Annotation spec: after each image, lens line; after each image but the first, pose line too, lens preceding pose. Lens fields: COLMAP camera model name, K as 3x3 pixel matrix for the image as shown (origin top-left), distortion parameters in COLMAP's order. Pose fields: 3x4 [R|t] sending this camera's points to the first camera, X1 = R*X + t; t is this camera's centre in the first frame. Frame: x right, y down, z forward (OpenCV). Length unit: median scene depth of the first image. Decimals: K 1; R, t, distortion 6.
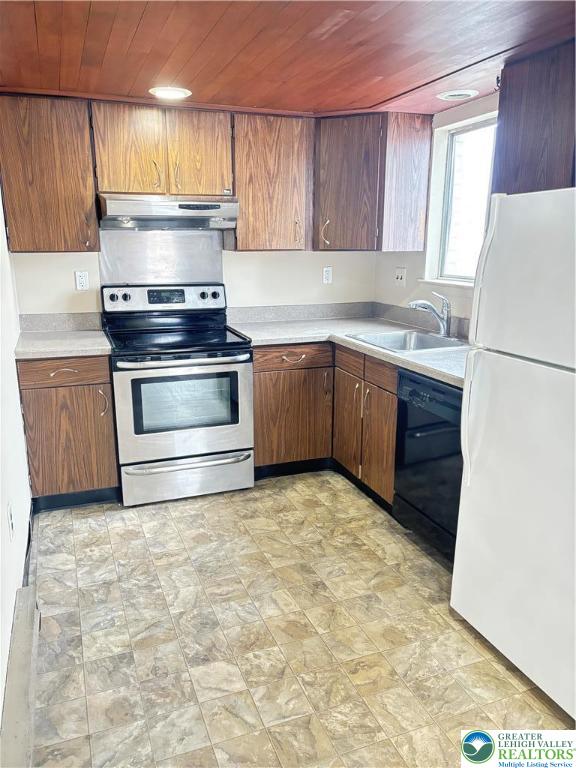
lens RADIAL K [[580.8, 0, 284.0], [0, 580.8, 386.1], [0, 0, 1]] dist [0.050189, -0.042249]
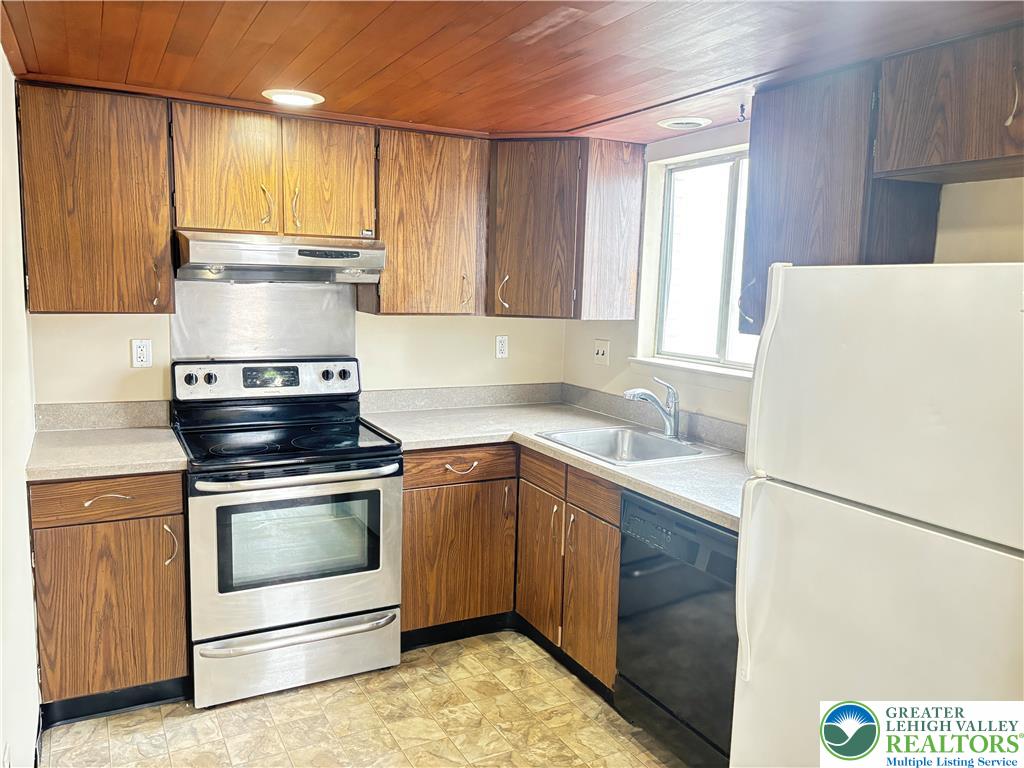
lens RADIAL K [[774.3, 0, 517.1], [0, 774.3, 381.7], [0, 0, 1]] dist [0.050189, -0.042249]
pose [[0.989834, 0.007828, 0.142010, -0.051732], [0.008623, 0.993344, -0.114862, -0.045680], [-0.141964, 0.114919, 0.983178, 0.072966]]
